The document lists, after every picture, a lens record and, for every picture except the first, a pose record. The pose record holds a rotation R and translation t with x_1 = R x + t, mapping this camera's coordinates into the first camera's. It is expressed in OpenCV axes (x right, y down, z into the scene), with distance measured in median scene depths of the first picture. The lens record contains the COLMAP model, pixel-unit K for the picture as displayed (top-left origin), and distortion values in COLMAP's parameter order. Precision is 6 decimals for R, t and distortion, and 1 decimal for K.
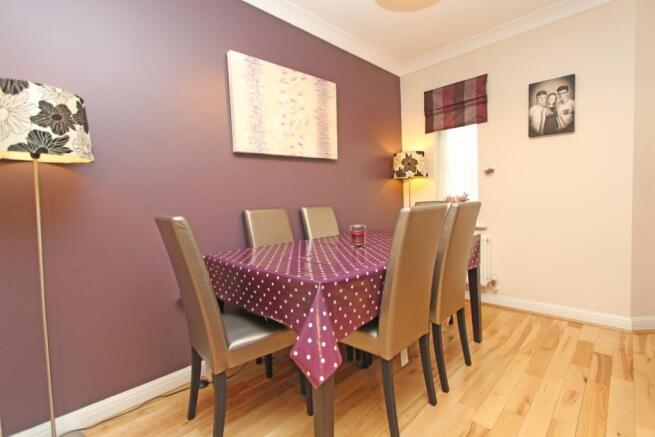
lens RADIAL K [[300.9, 0, 324.9], [0, 300.9, 217.6], [0, 0, 1]] dist [-0.005135, 0.001191]
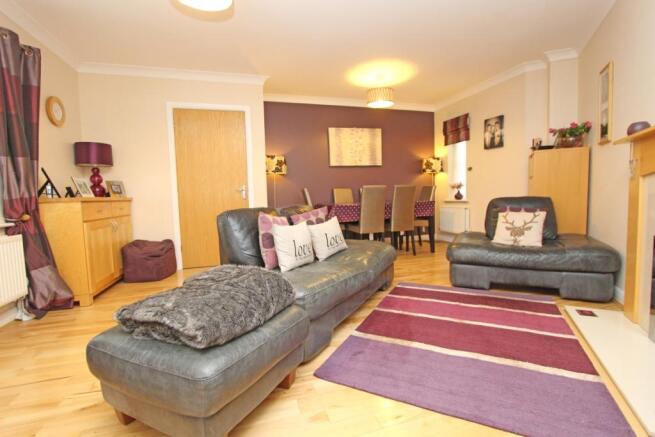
lens RADIAL K [[300.9, 0, 329.5], [0, 300.9, 218.1], [0, 0, 1]] dist [-0.005135, 0.001191]
pose [[0.889464, 0.045934, -0.454691, 0.699882], [-0.030565, 0.998687, 0.041098, 0.095745], [0.455983, -0.022658, 0.889700, -1.033690]]
